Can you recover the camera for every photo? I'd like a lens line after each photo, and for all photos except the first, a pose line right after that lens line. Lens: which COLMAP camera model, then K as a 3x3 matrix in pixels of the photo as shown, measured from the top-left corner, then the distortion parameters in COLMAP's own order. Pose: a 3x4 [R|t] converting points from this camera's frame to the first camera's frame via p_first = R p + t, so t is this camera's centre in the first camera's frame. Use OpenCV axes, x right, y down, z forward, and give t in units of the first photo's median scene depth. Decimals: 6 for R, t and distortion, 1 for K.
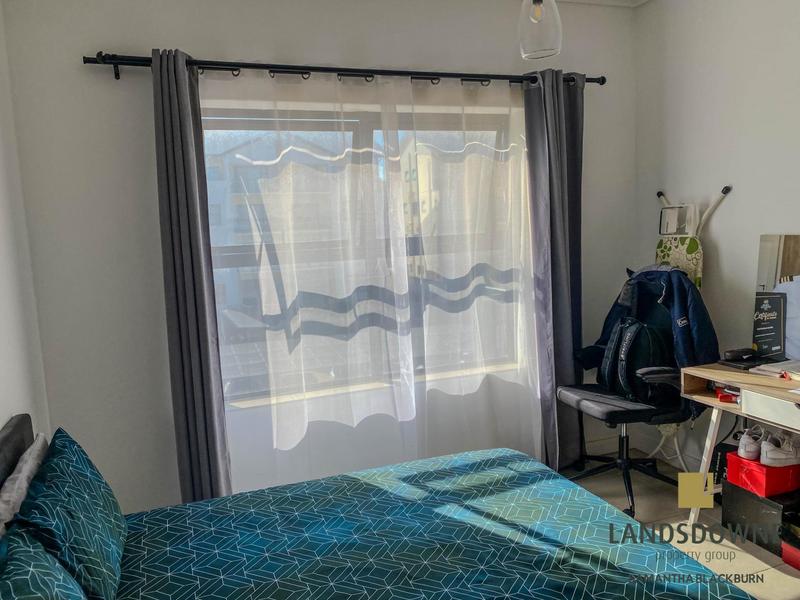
lens RADIAL K [[604.6, 0, 400.0], [0, 604.6, 300.0], [0, 0, 1]] dist [0.001688, -0.006612]
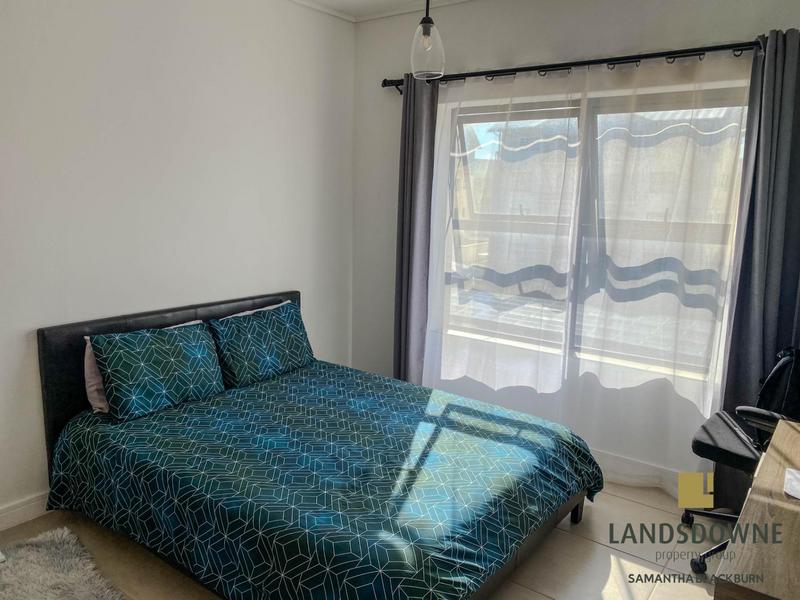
lens RADIAL K [[604.6, 0, 400.0], [0, 604.6, 300.0], [0, 0, 1]] dist [0.001688, -0.006612]
pose [[0.532244, 0.193854, -0.824097, 0.738626], [-0.176960, 0.977403, 0.115627, -0.031271], [0.827890, 0.084290, 0.554521, 0.168127]]
